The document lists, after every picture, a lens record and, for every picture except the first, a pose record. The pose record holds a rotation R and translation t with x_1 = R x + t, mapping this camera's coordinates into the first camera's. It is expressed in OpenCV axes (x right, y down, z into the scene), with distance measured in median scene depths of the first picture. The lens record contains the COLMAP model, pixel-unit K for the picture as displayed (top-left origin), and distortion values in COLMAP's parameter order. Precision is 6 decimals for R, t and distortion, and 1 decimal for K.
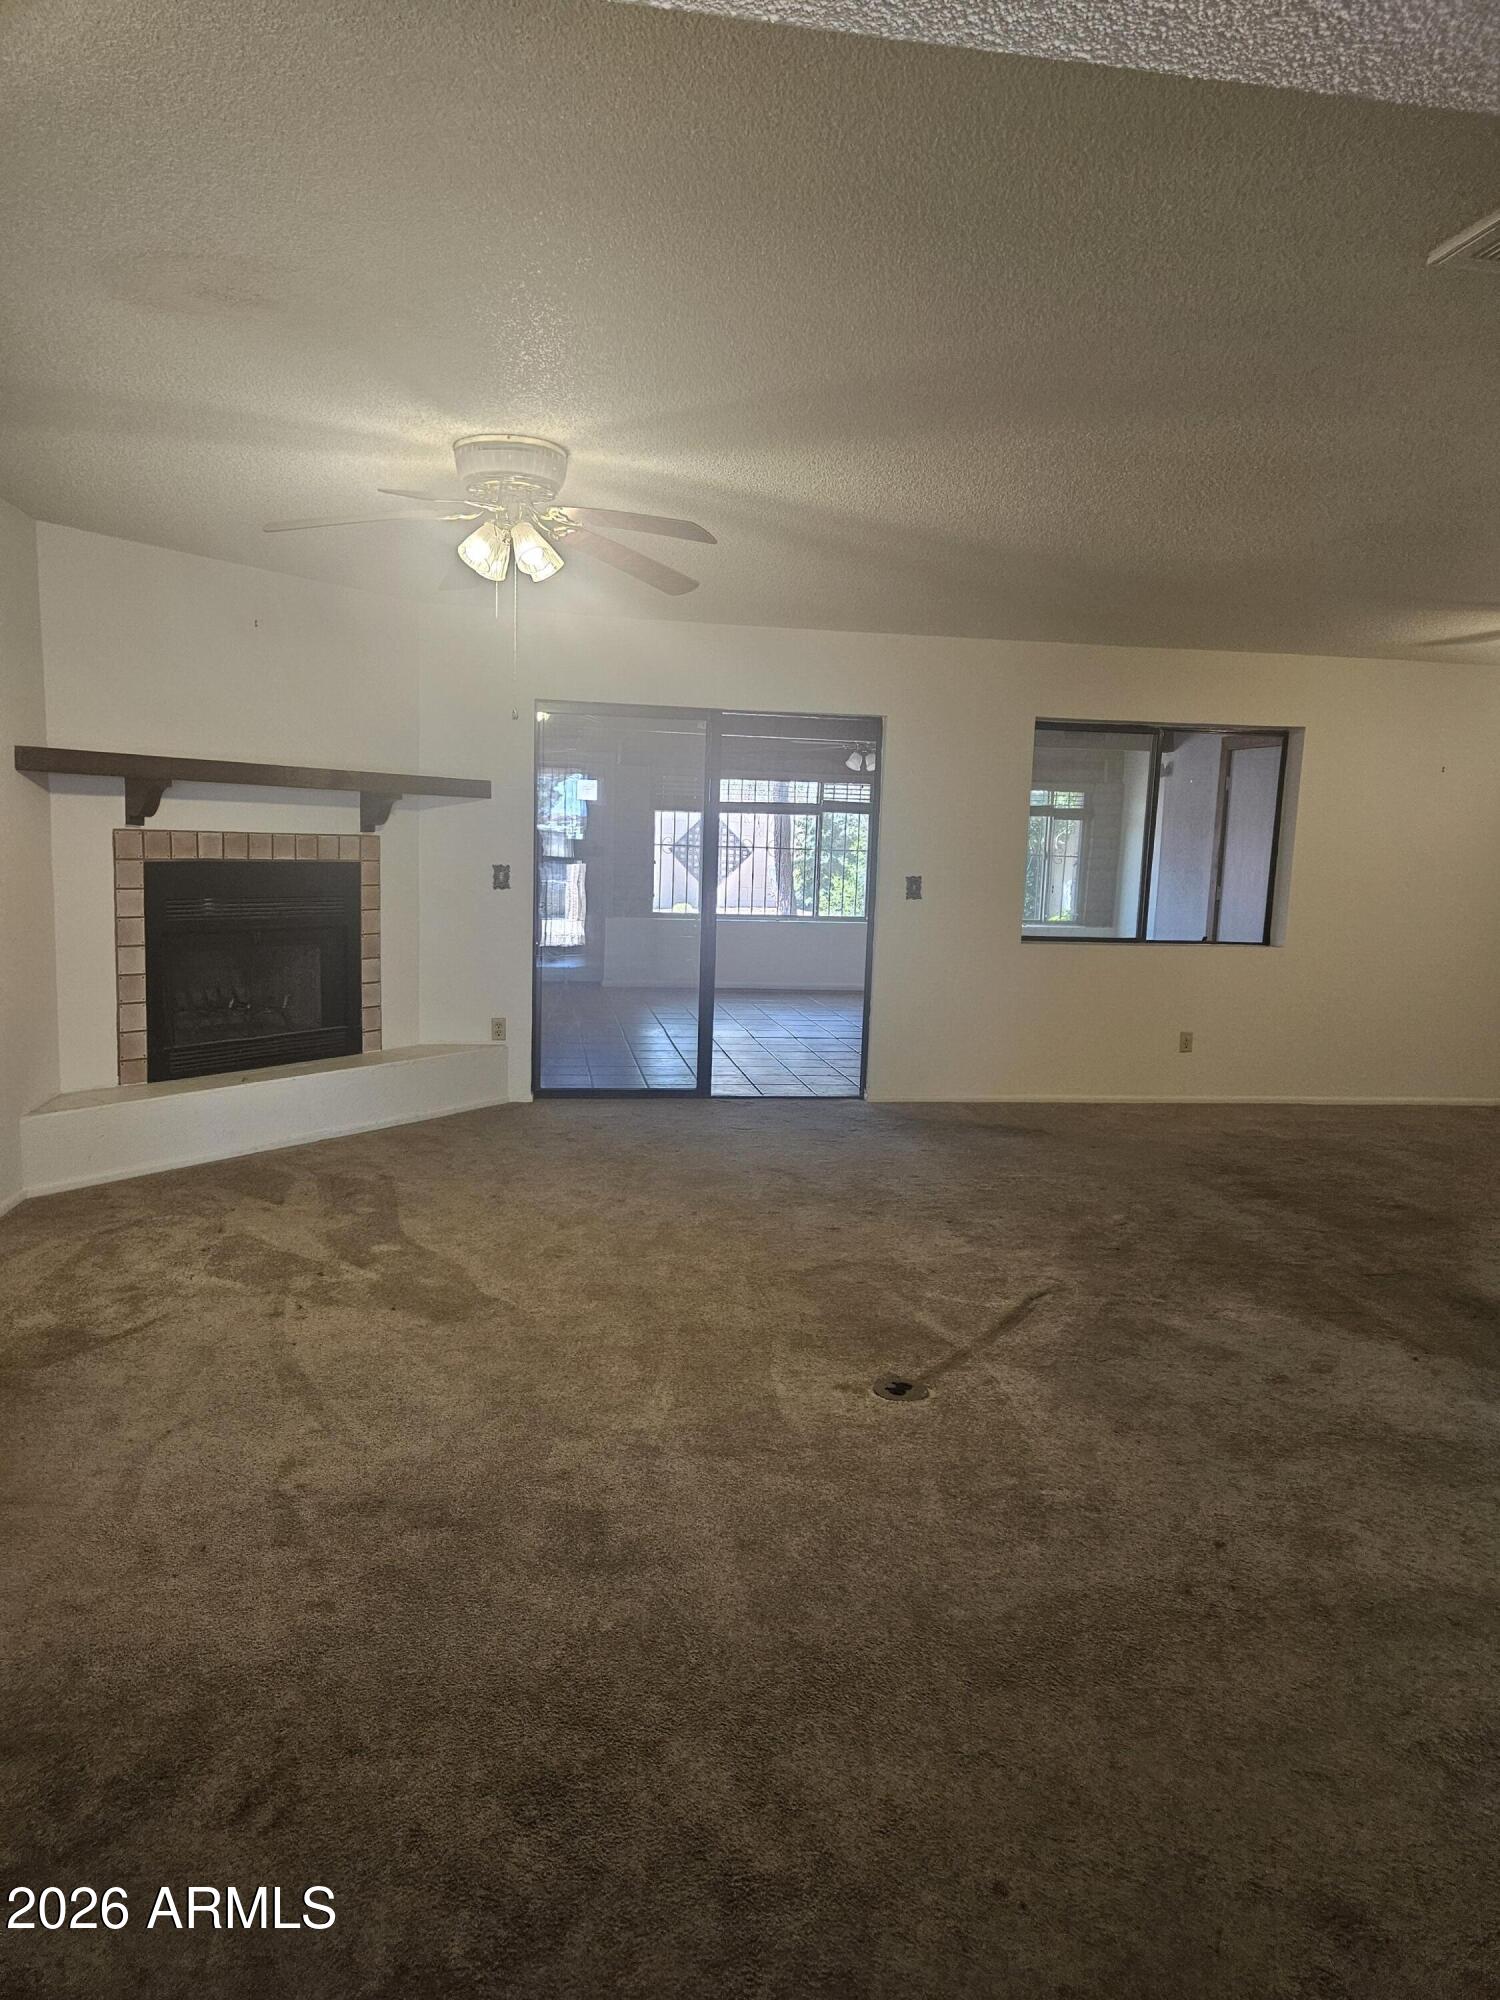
lens RADIAL K [[1342.7, 0, 746.2], [0, 1342.7, 1007.4], [0, 0, 1]] dist [0.073837, -0.065351]
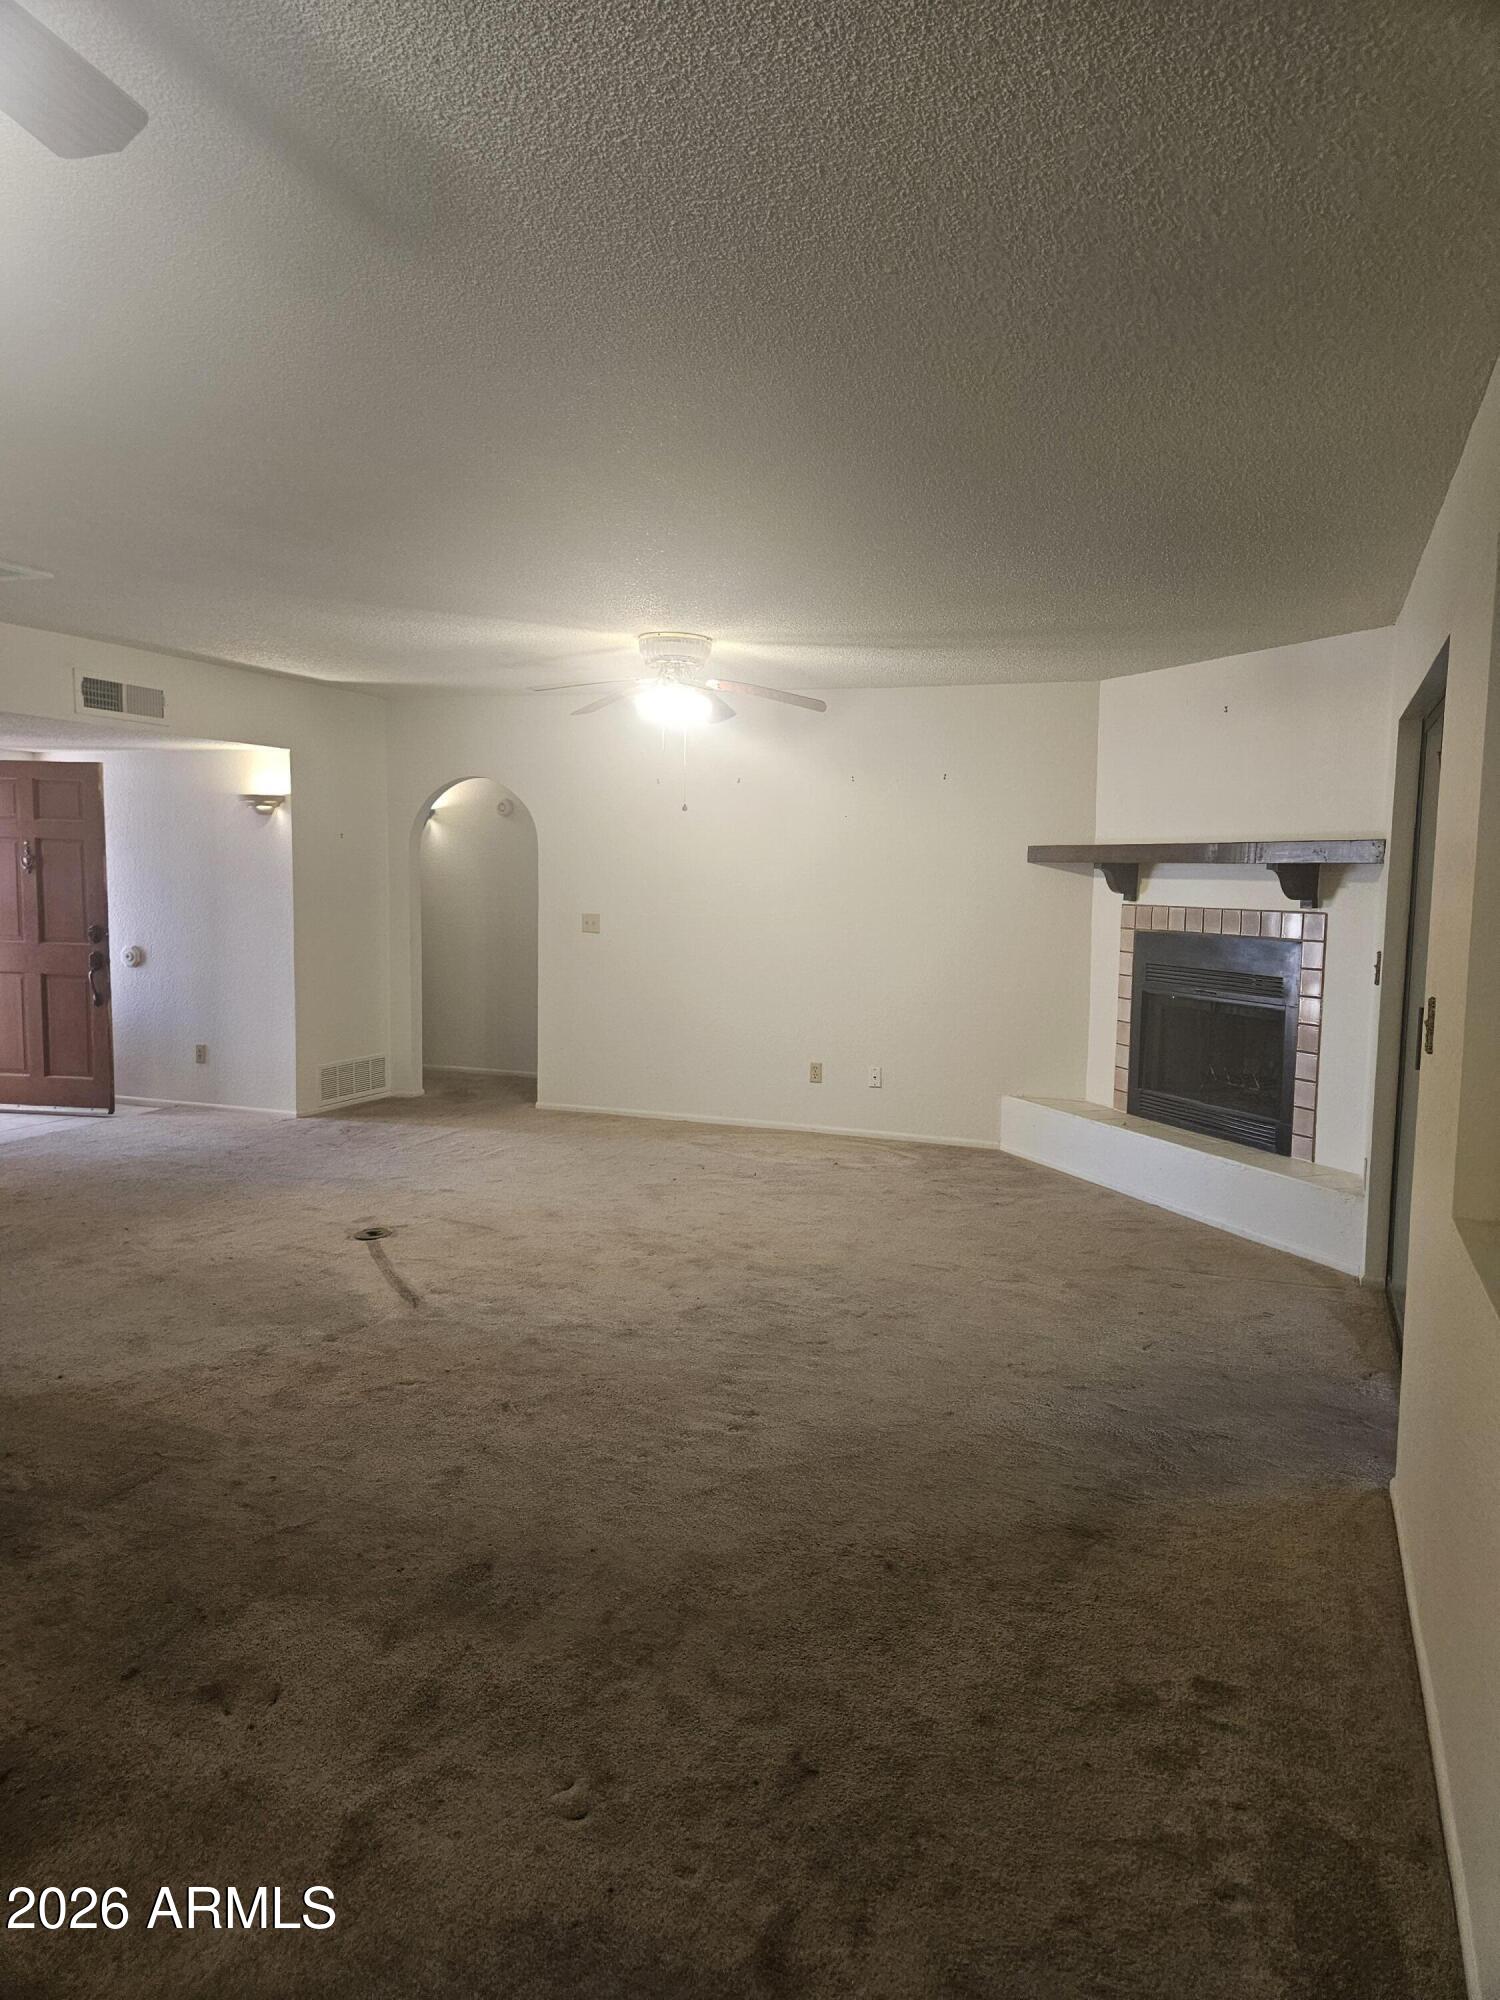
lens RADIAL K [[1342.7, 0, 746.2], [0, 1342.7, 1007.4], [0, 0, 1]] dist [0.073837, -0.065351]
pose [[-0.521900, 0.036063, -0.852244, 0.752583], [-0.154763, 0.978521, 0.136180, -0.147374], [0.838850, 0.202968, -0.505109, 1.302056]]
